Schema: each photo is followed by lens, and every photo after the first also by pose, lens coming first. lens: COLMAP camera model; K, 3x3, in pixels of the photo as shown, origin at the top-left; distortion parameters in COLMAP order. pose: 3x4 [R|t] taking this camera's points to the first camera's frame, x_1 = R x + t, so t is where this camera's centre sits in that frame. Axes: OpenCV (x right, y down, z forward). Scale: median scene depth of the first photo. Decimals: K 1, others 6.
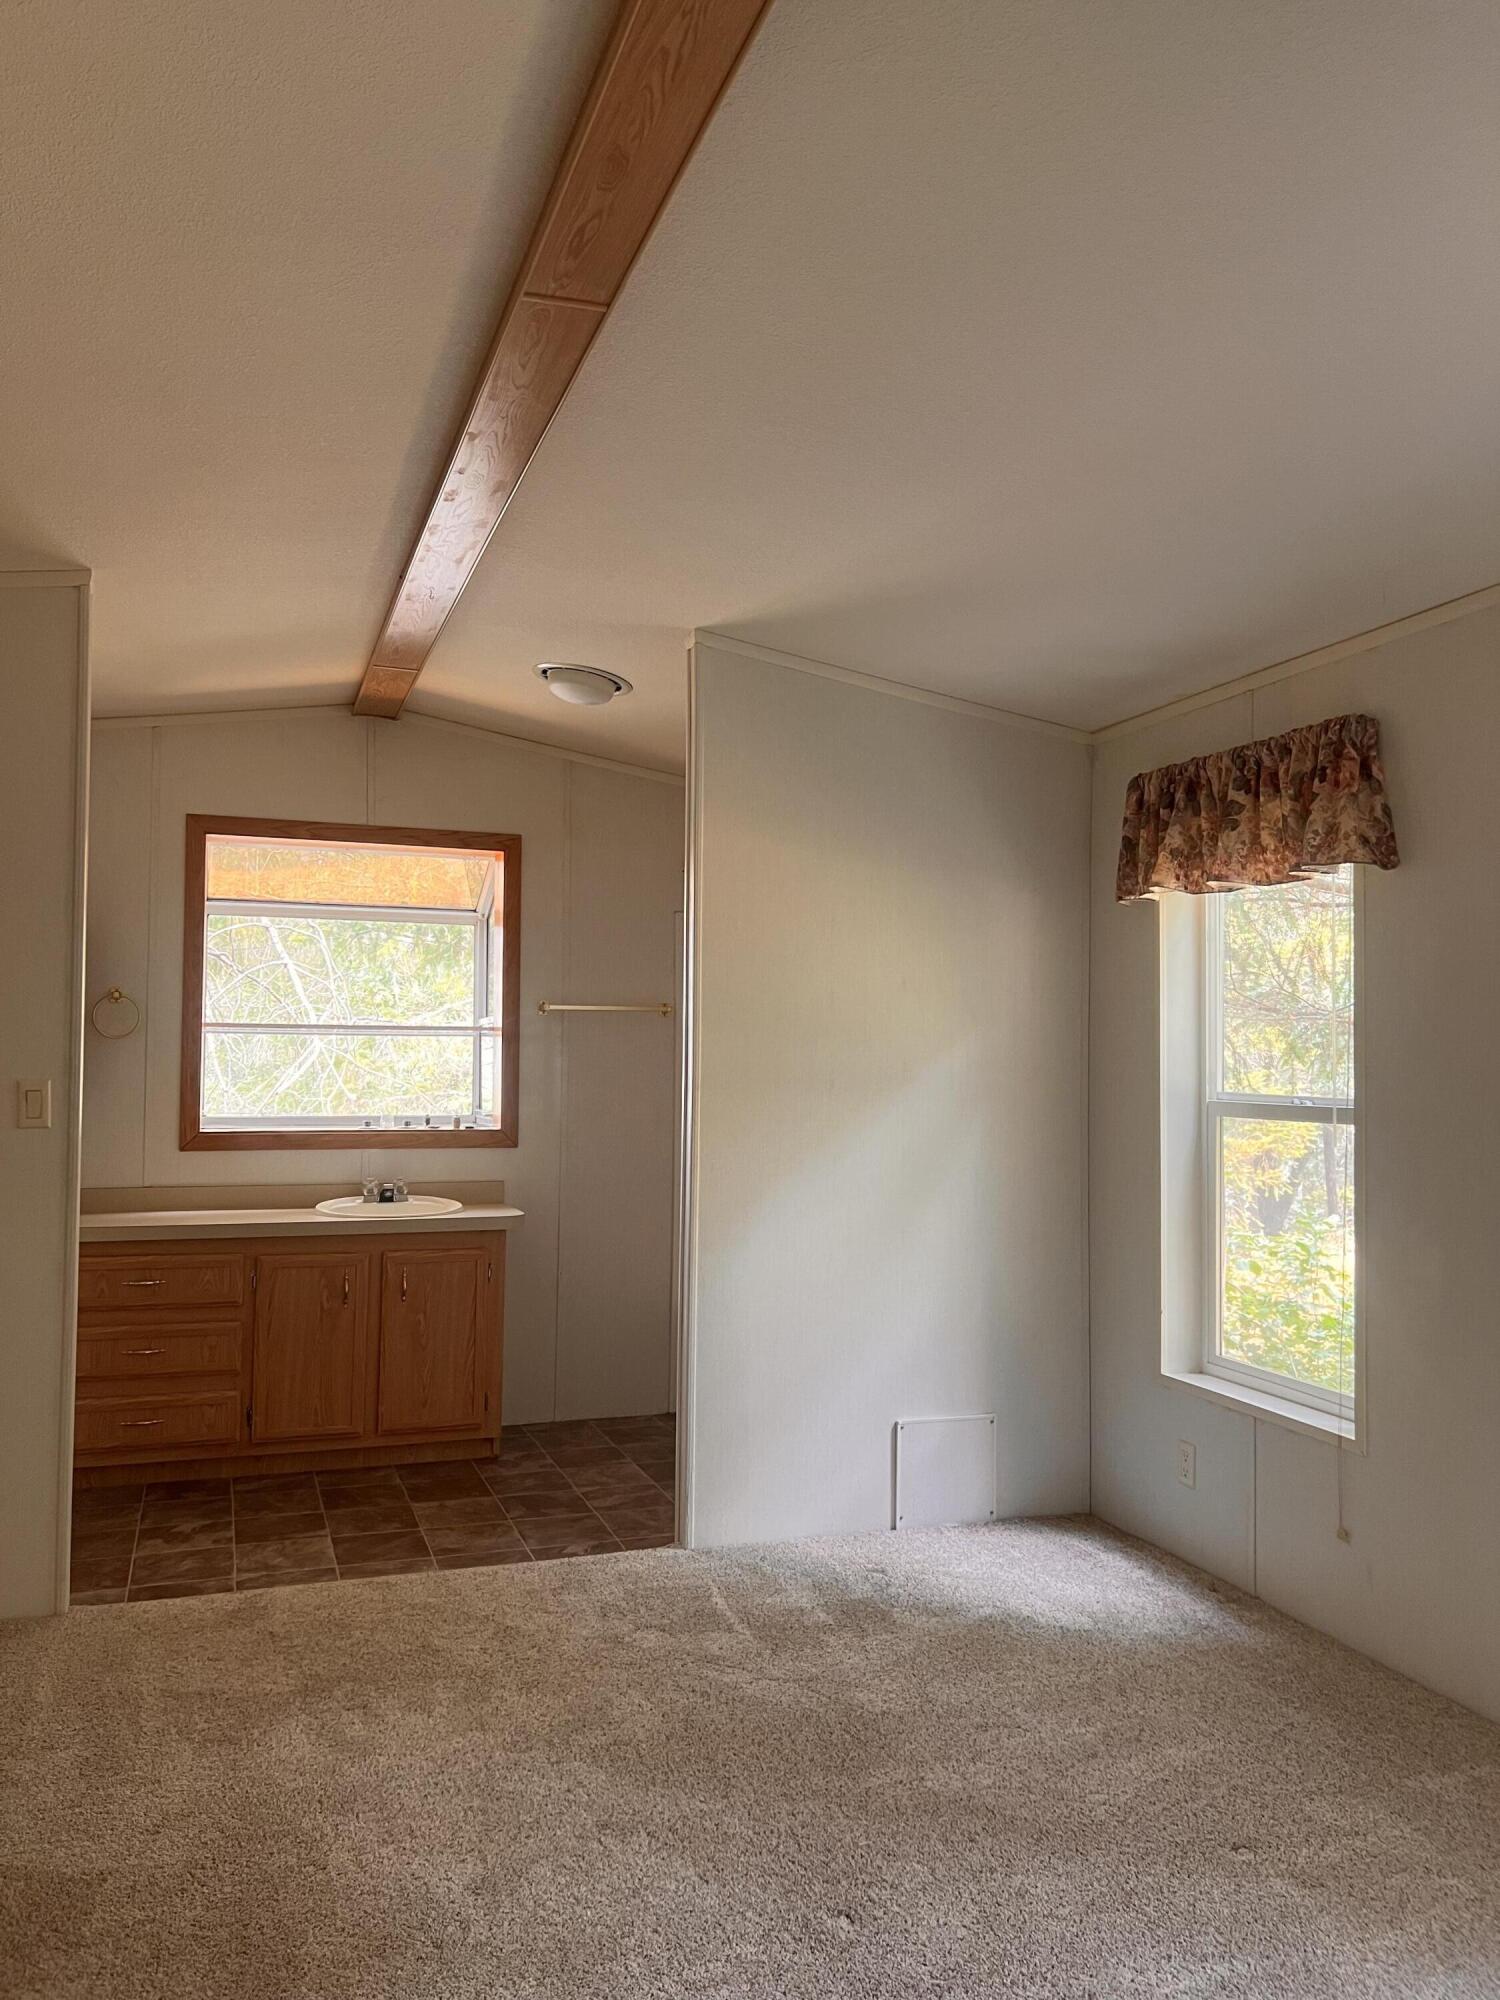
lens RADIAL K [[1515.8, 0, 754.7], [0, 1515.8, 1008.5], [0, 0, 1]] dist [0.001994, 0.001478]
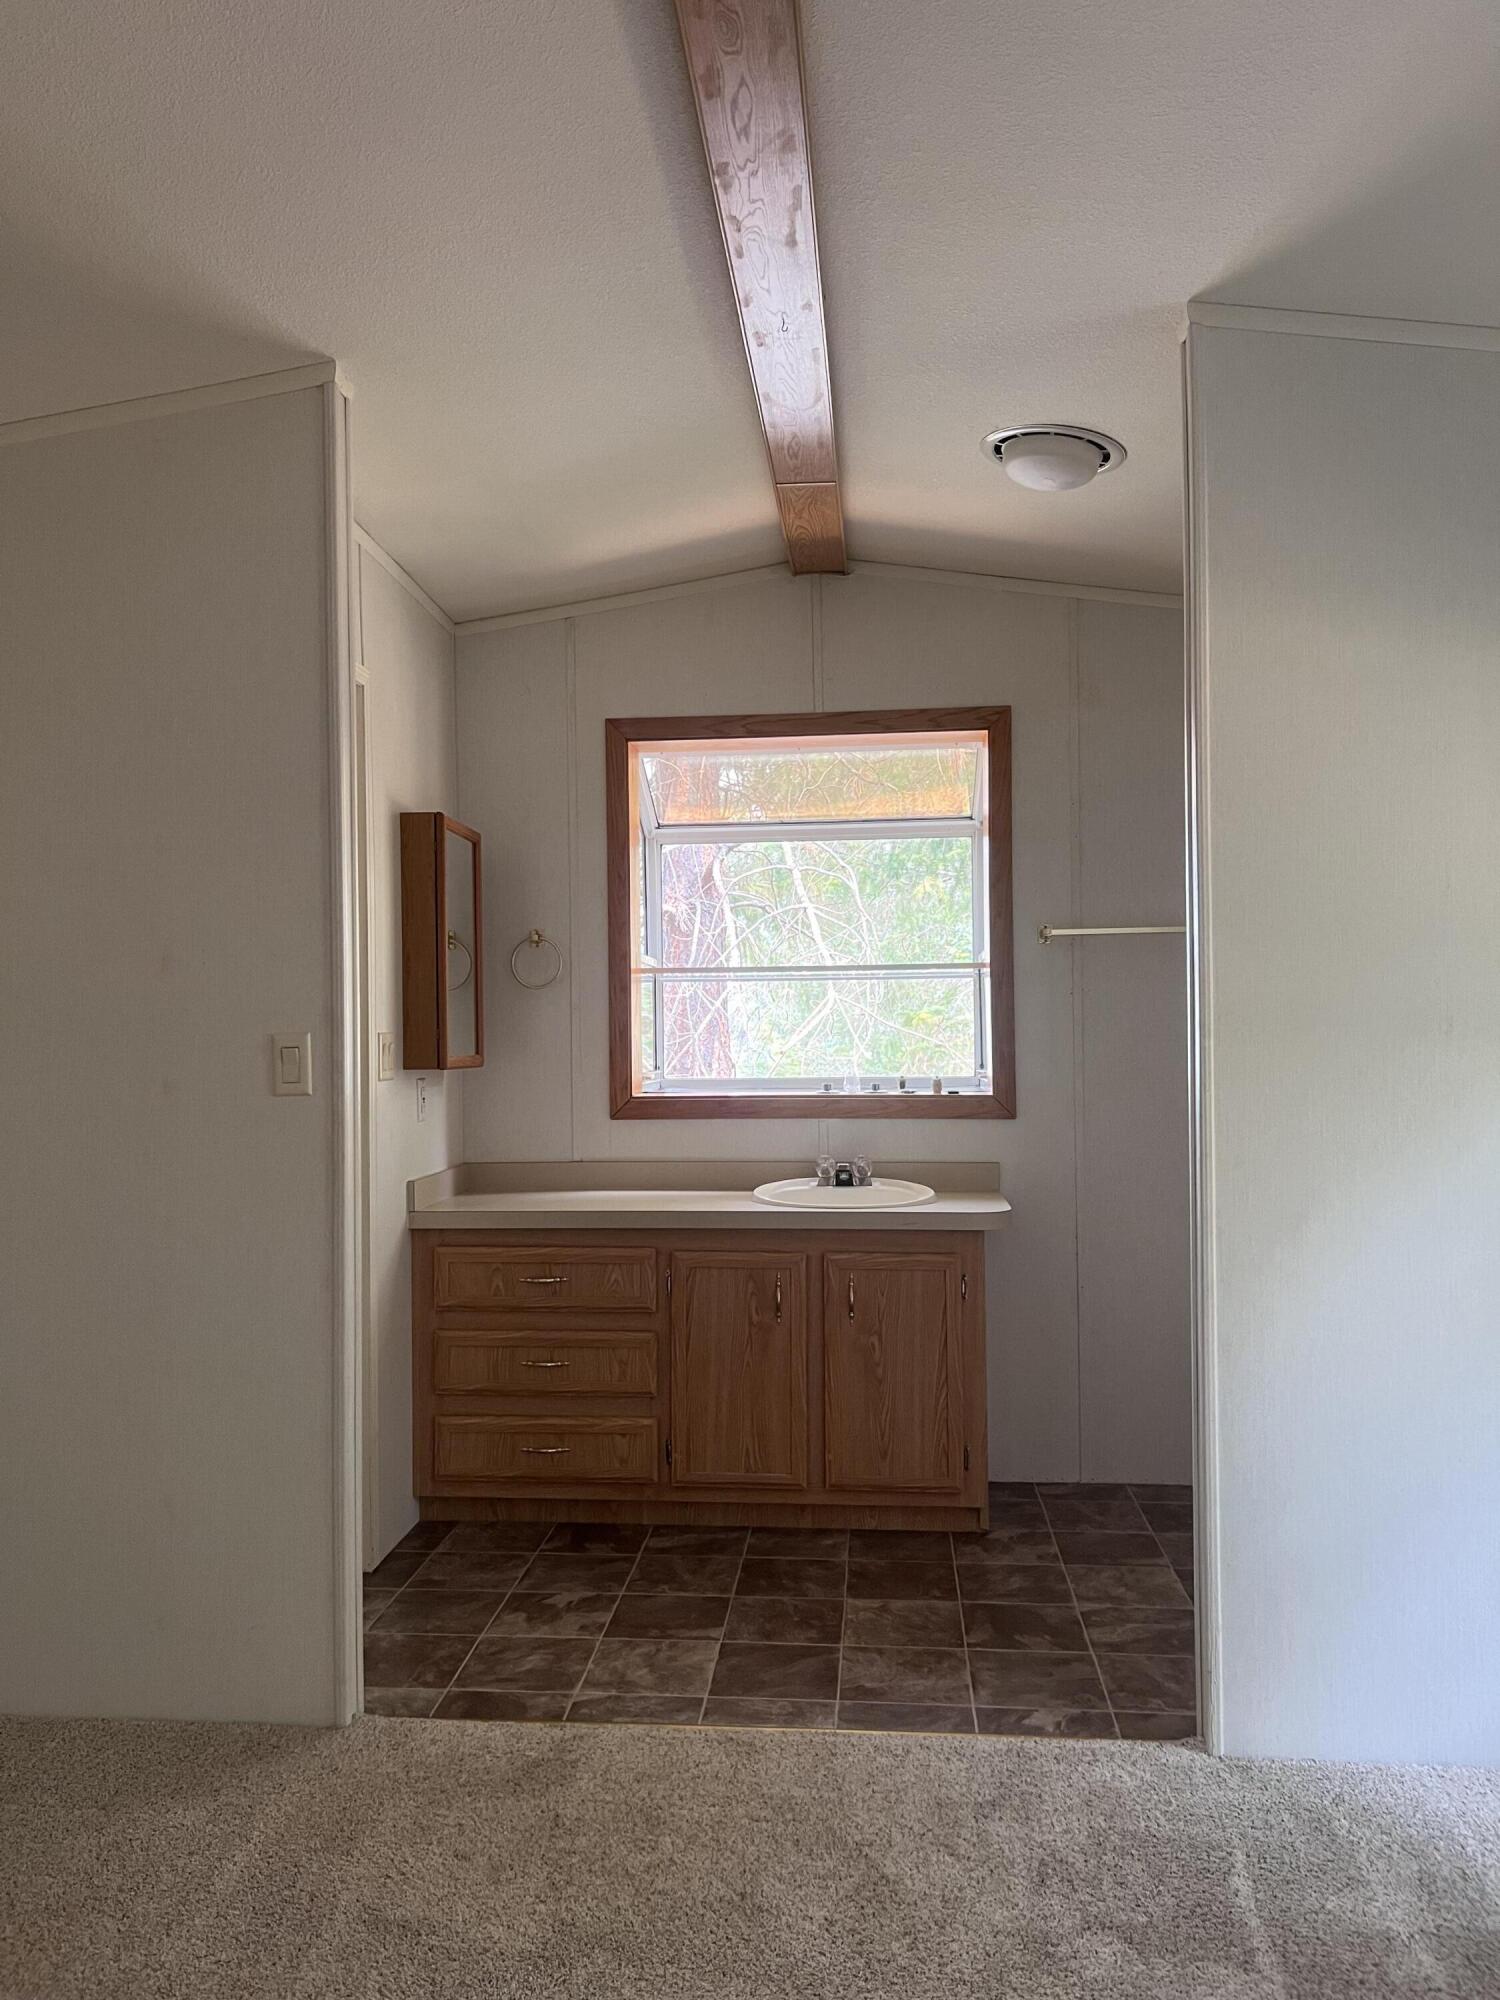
lens RADIAL K [[1513.1, 0, 741.2], [0, 1513.1, 1009.8], [0, 0, 1]] dist [0.050422, -0.057819]
pose [[0.907018, -0.023298, -0.420447, 0.045876], [0.034125, 0.999251, 0.018246, 0.021799], [0.419707, -0.030897, 0.907134, 0.297066]]
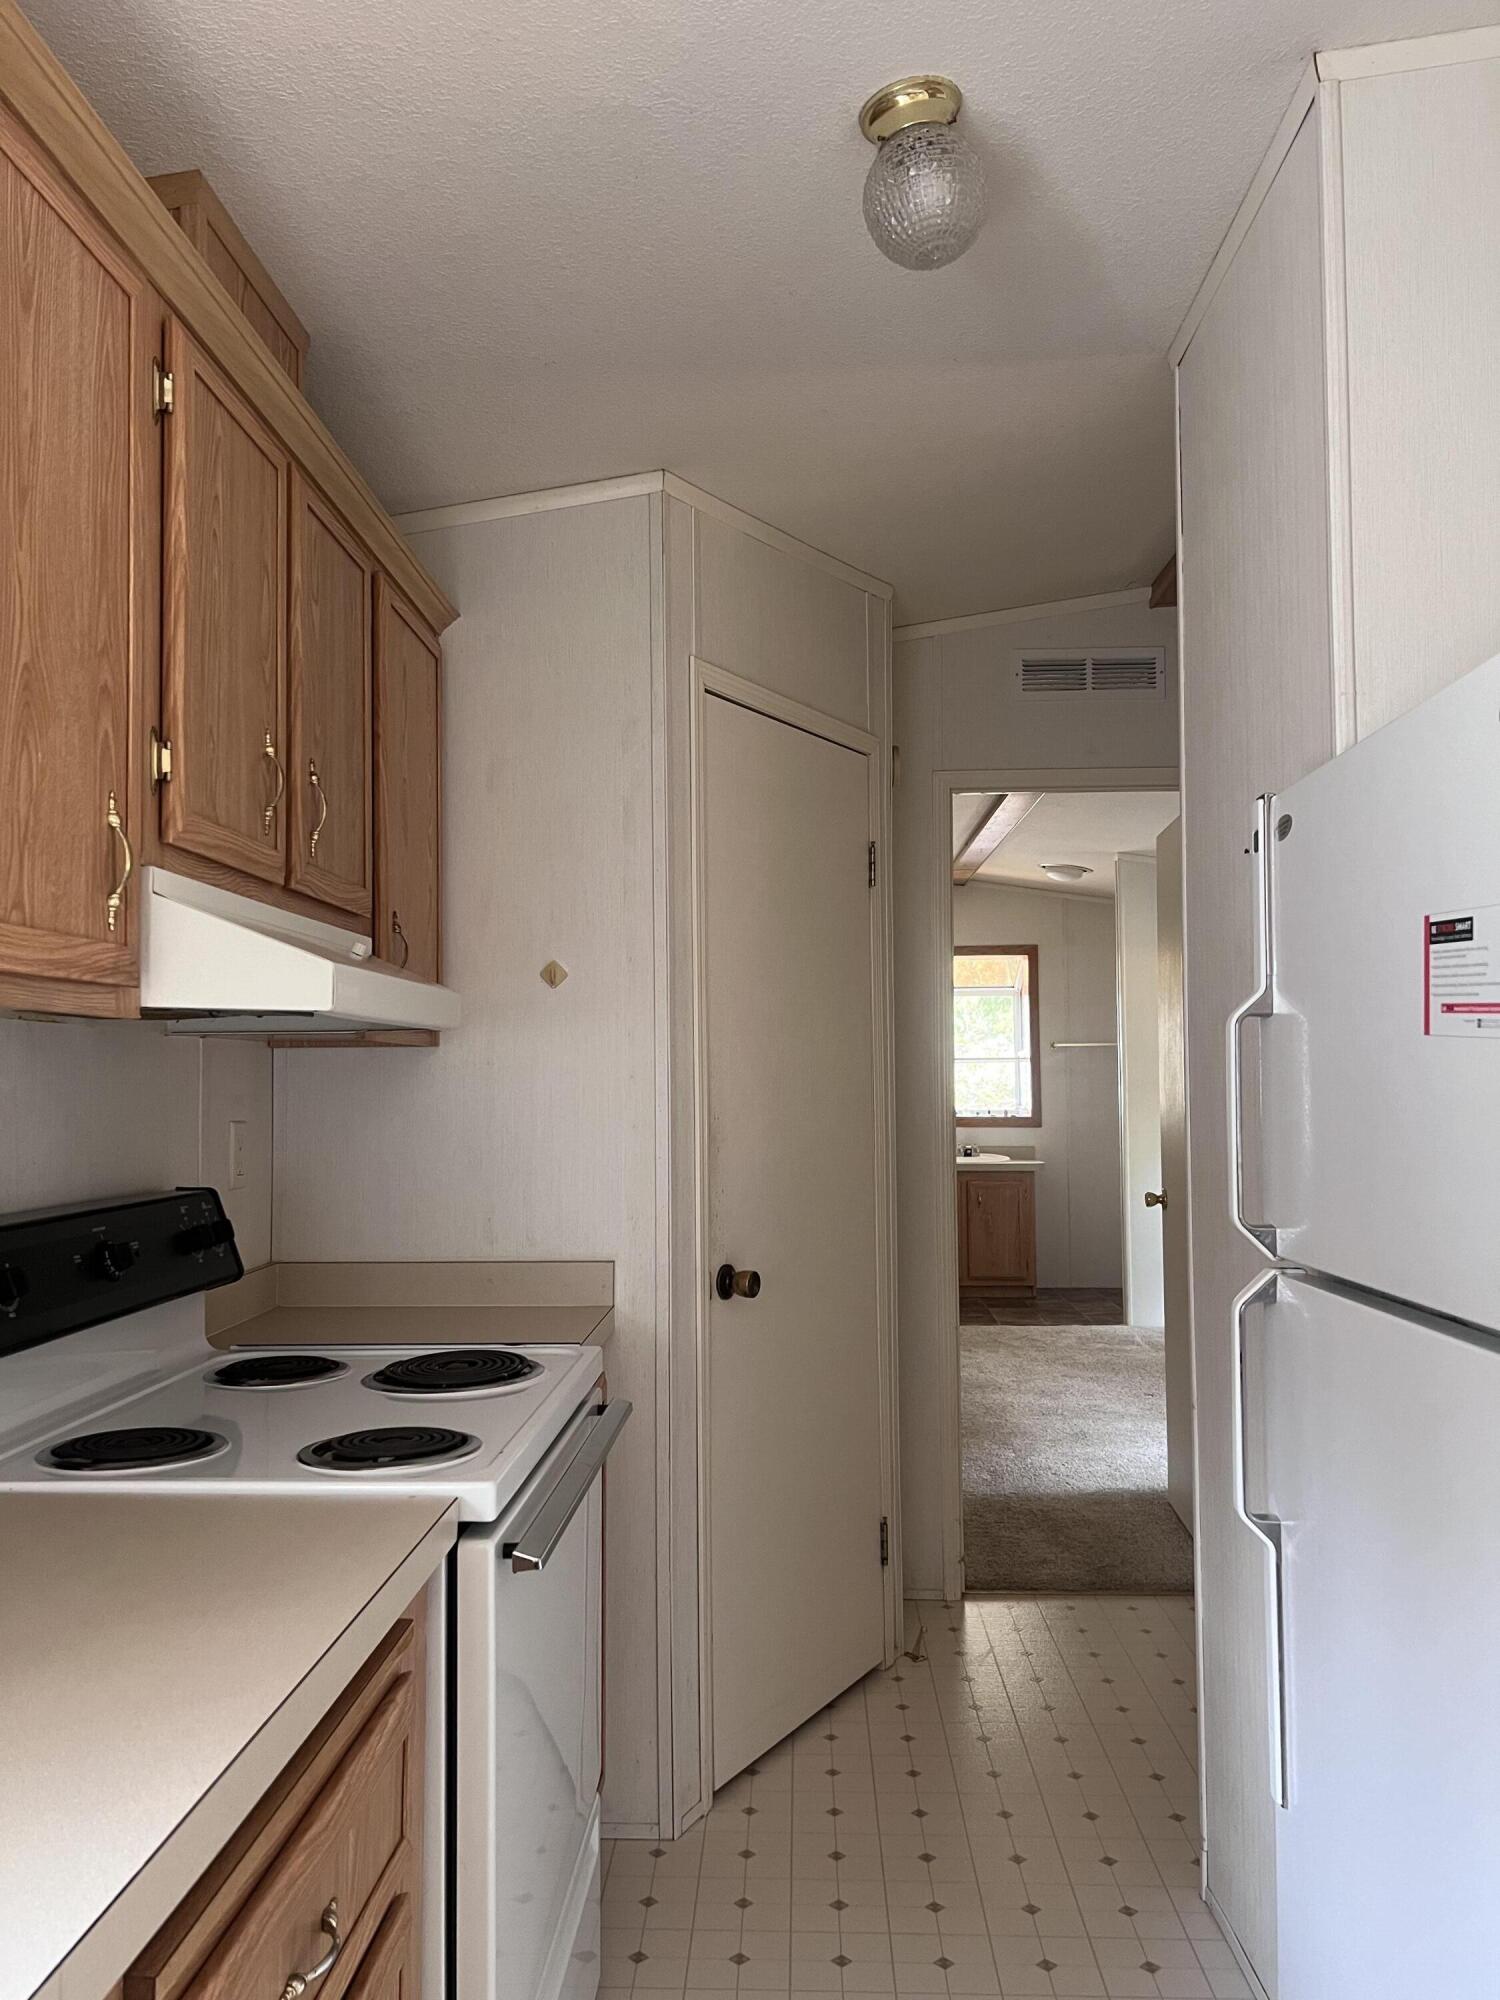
lens RADIAL K [[1513.1, 0, 741.2], [0, 1513.1, 1009.8], [0, 0, 1]] dist [0.050422, -0.057819]
pose [[0.930800, -0.034449, -0.363902, 0.182760], [0.030113, 0.999392, -0.017586, -0.024660], [0.364286, 0.005411, 0.931271, -0.845317]]
